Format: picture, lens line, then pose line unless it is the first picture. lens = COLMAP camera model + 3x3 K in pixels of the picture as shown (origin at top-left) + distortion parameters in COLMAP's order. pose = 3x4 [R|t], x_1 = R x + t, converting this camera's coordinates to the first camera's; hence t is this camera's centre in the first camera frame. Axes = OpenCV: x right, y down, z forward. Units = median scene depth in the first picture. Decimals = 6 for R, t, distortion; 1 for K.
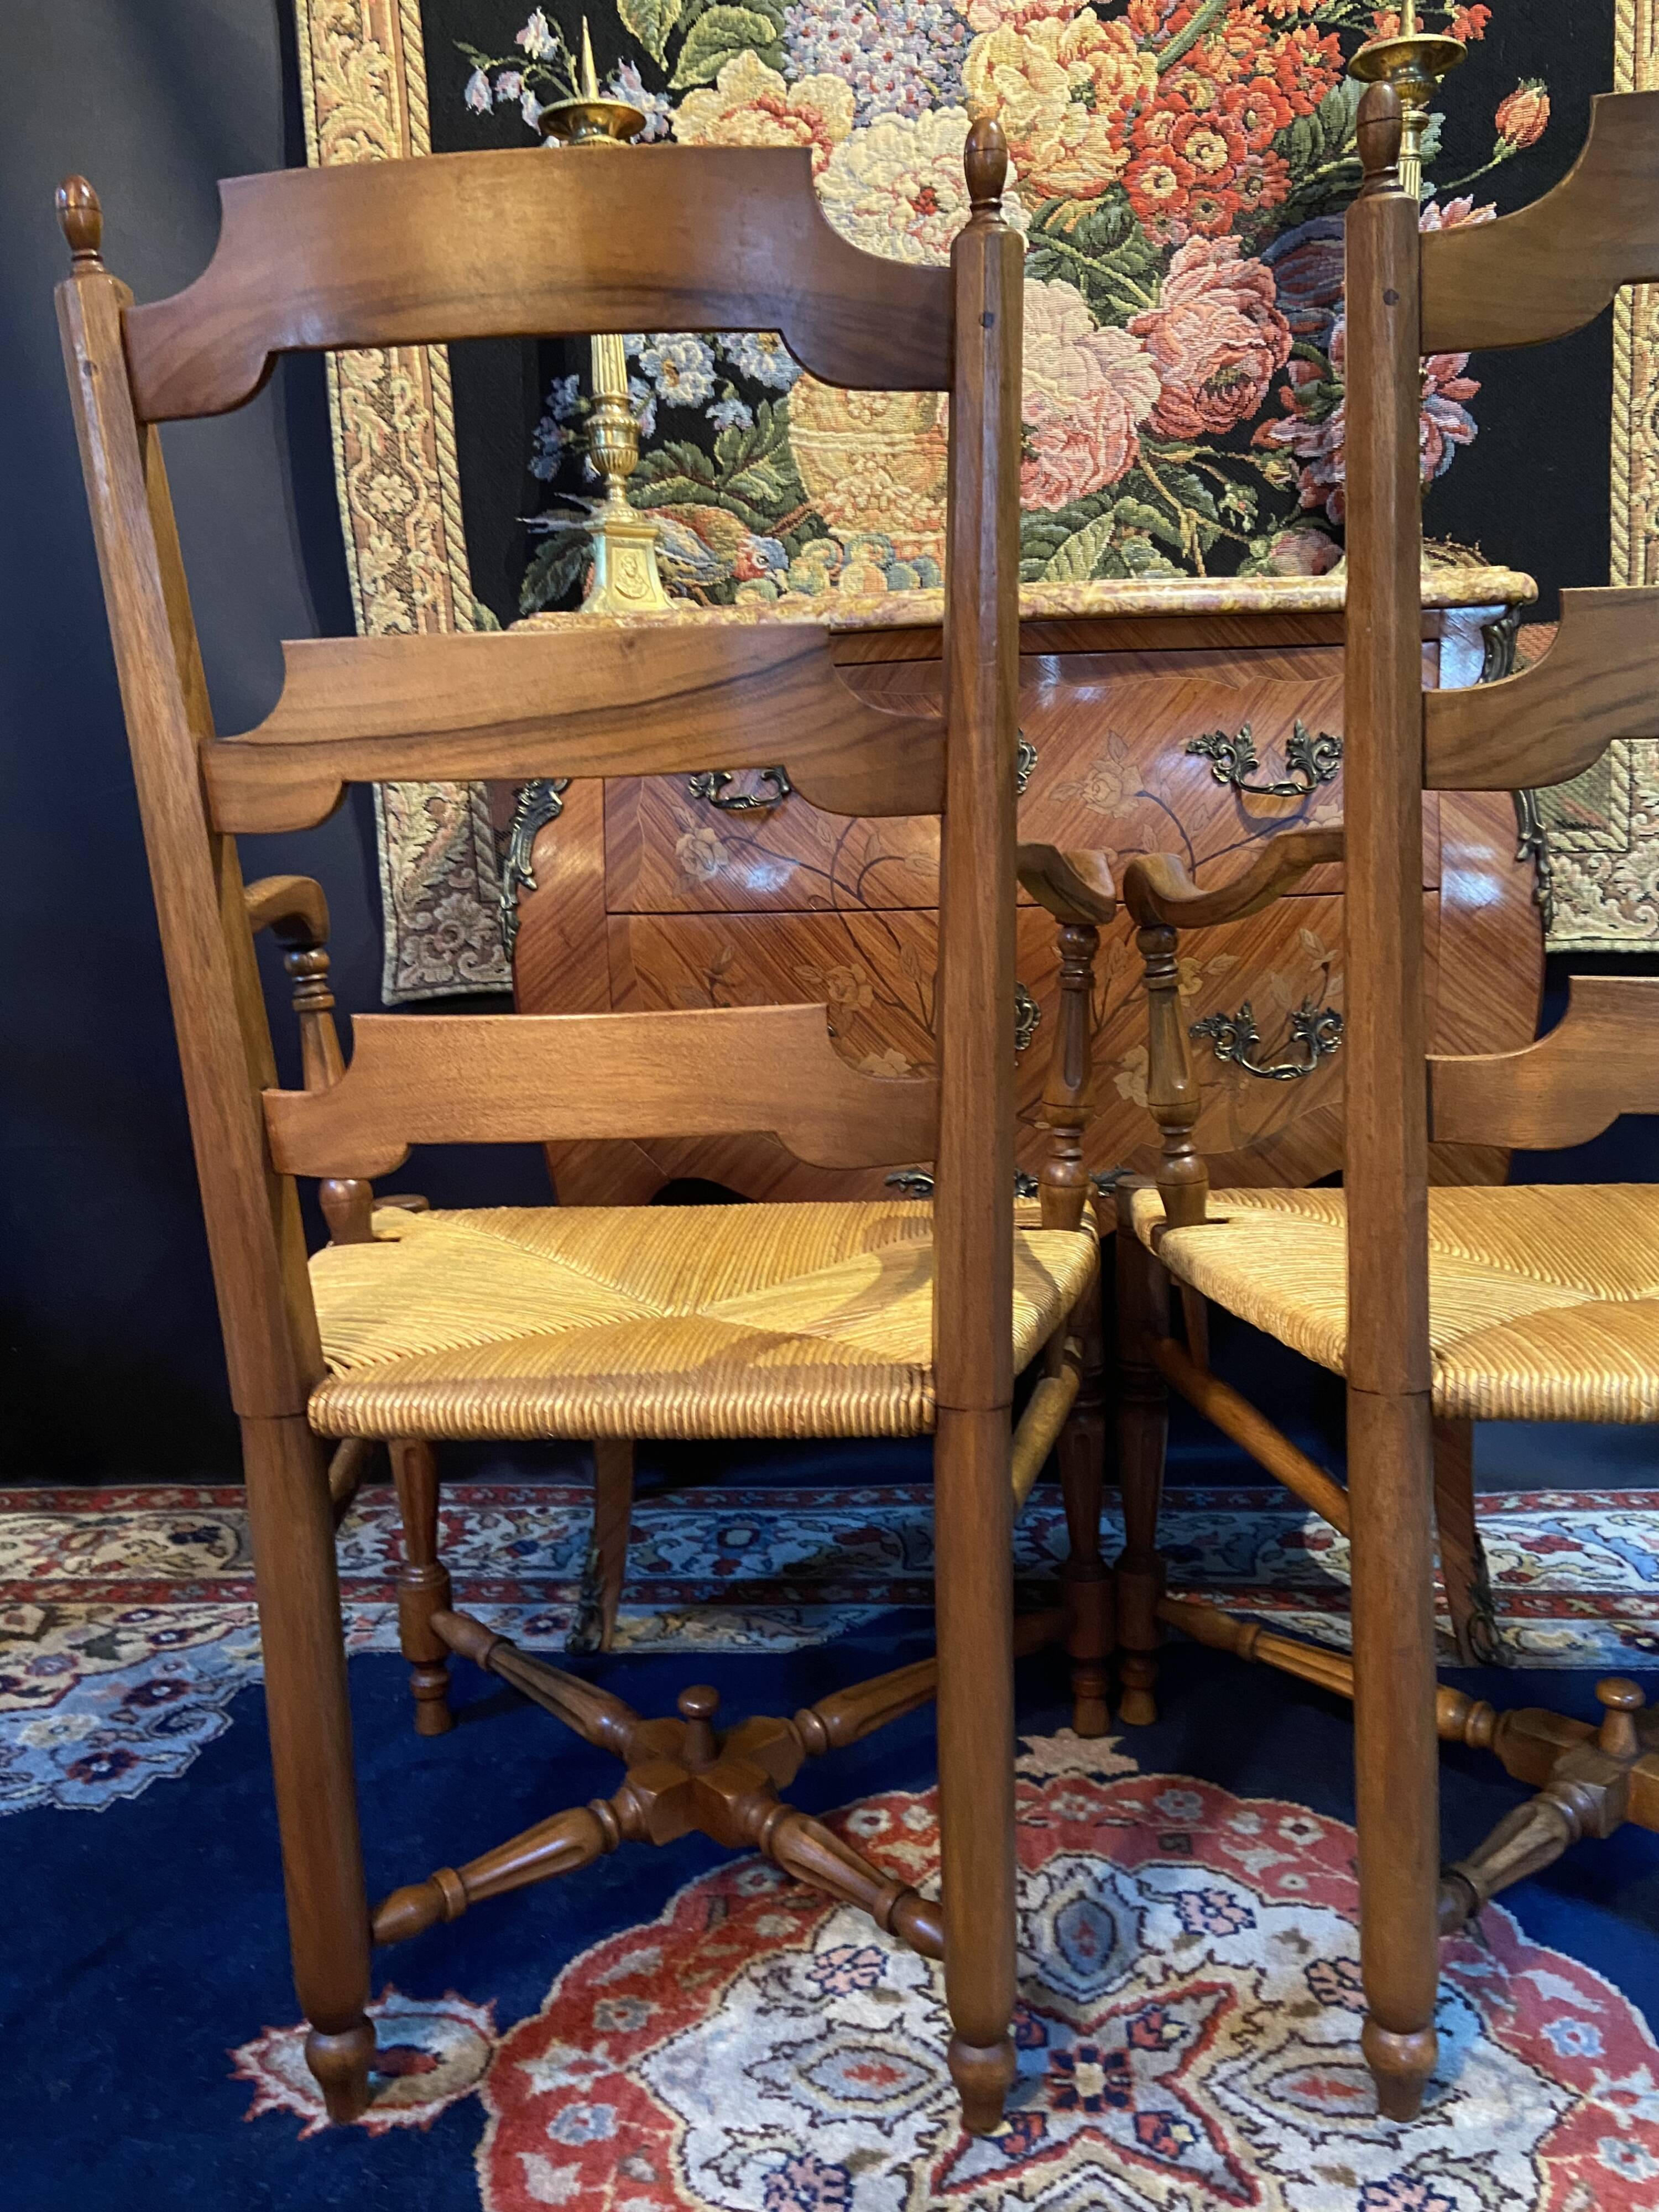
lens RADIAL K [[1755.3, 0, 848.1], [0, 1755.3, 1087.2], [0, 0, 1]] dist [0.125106, -0.164692]
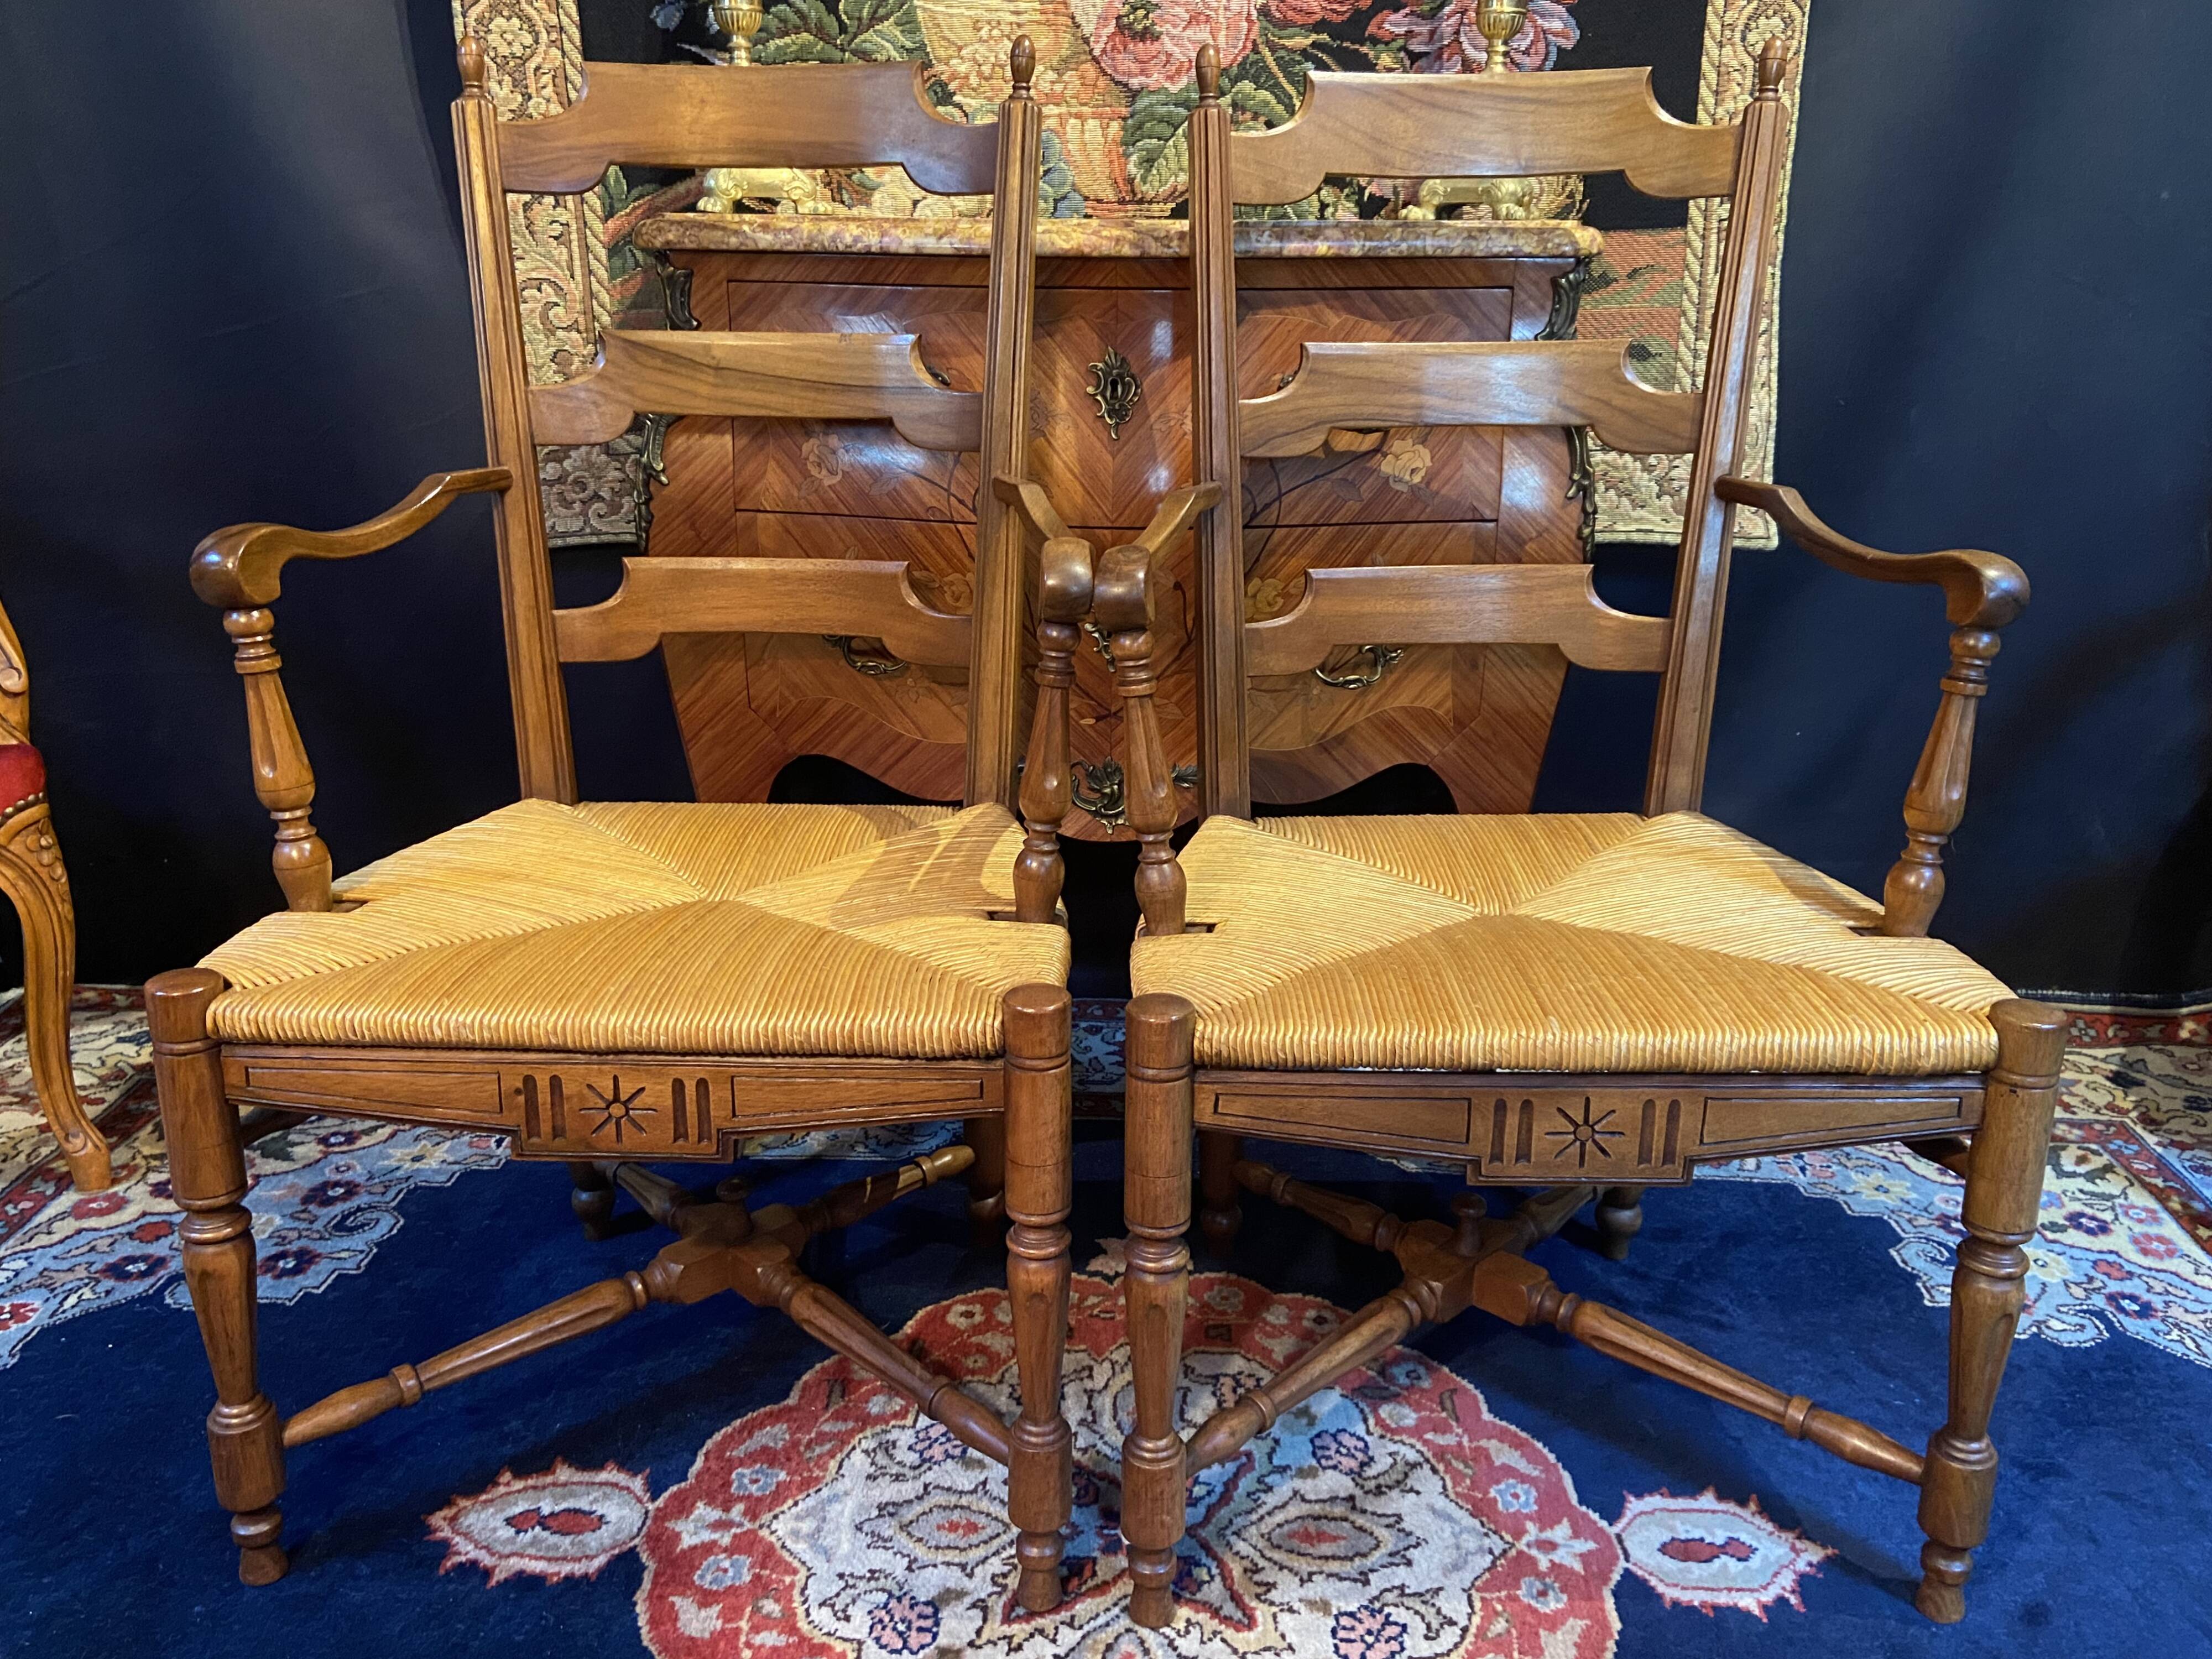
lens RADIAL K [[1755.3, 0, 1103.8], [0, 1755.3, 815.2], [0, 0, 1]] dist [0.125106, -0.164692]
pose [[0.997097, 0.018910, 0.073750, 0.010876], [-0.031492, 0.984351, 0.173381, -0.131031], [-0.069317, -0.175200, 0.982090, -0.115157]]
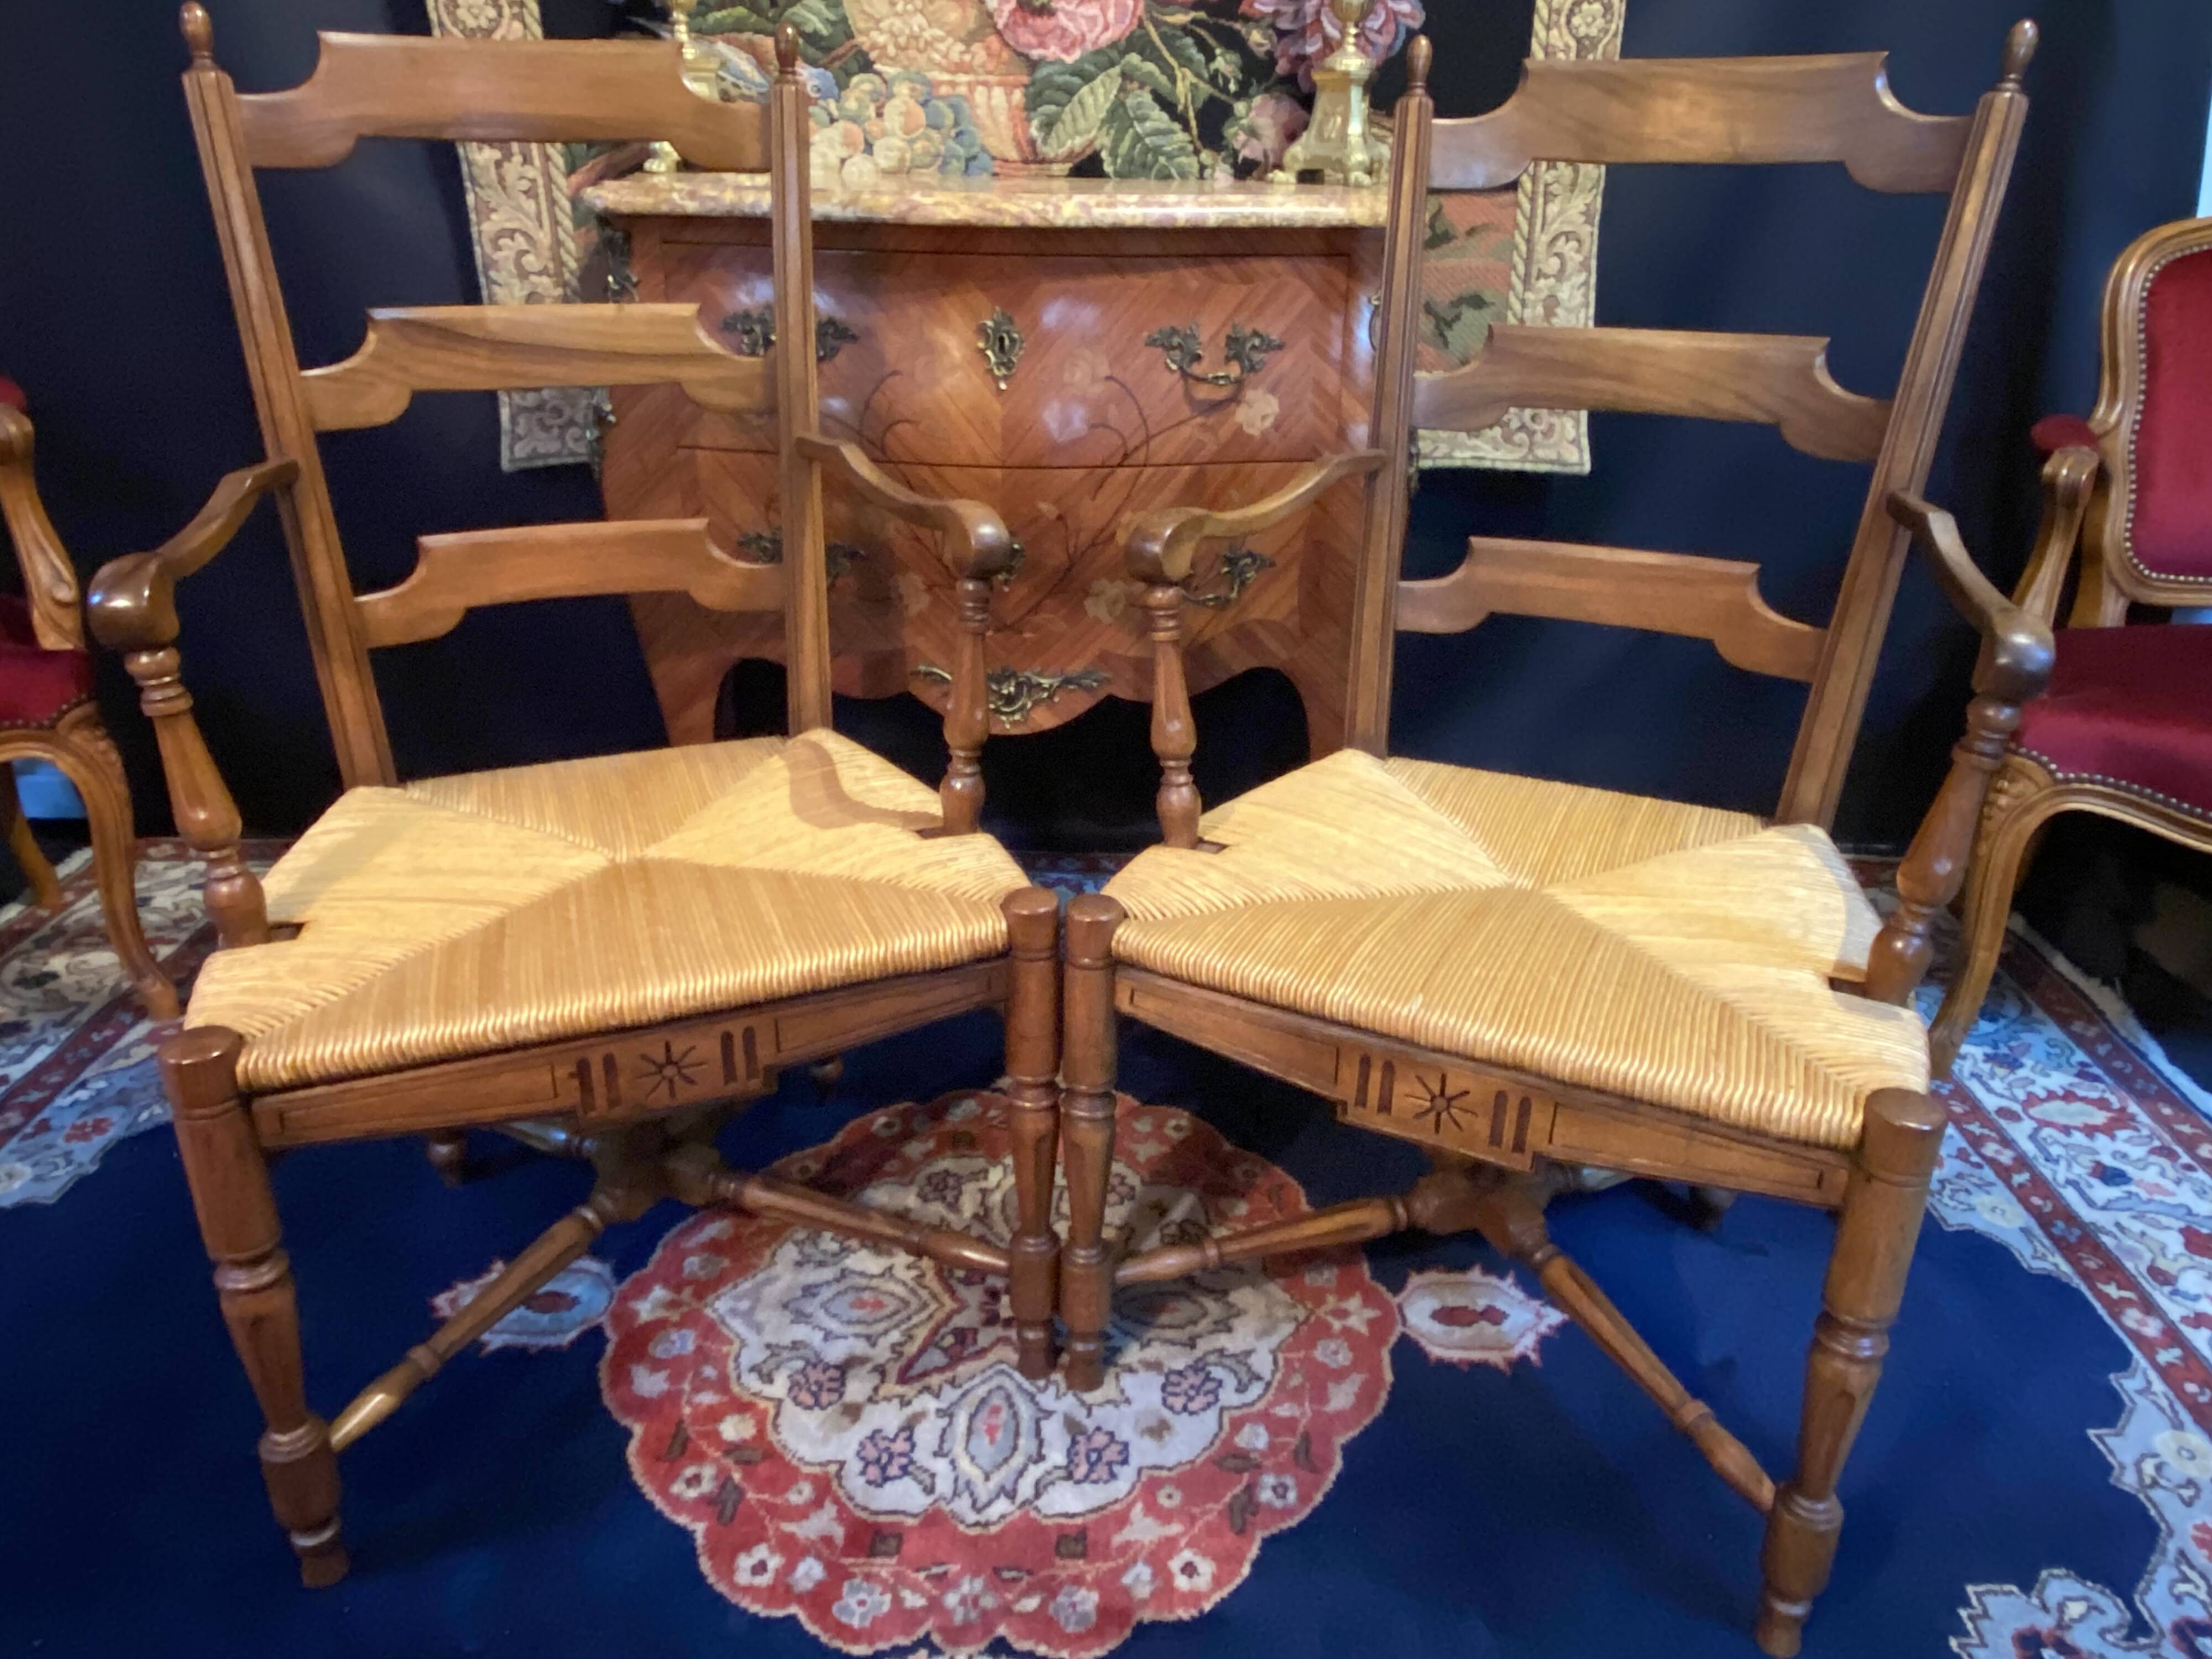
lens RADIAL K [[1483.4, 0, 1116.0], [0, 1483.4, 806.9], [0, 0, 1]] dist [0.067144, -0.083637]
pose [[0.995406, 0.010026, 0.095216, 0.083307], [-0.035940, 0.960901, 0.274551, -0.184408], [-0.088741, -0.276712, 0.956847, -0.104294]]
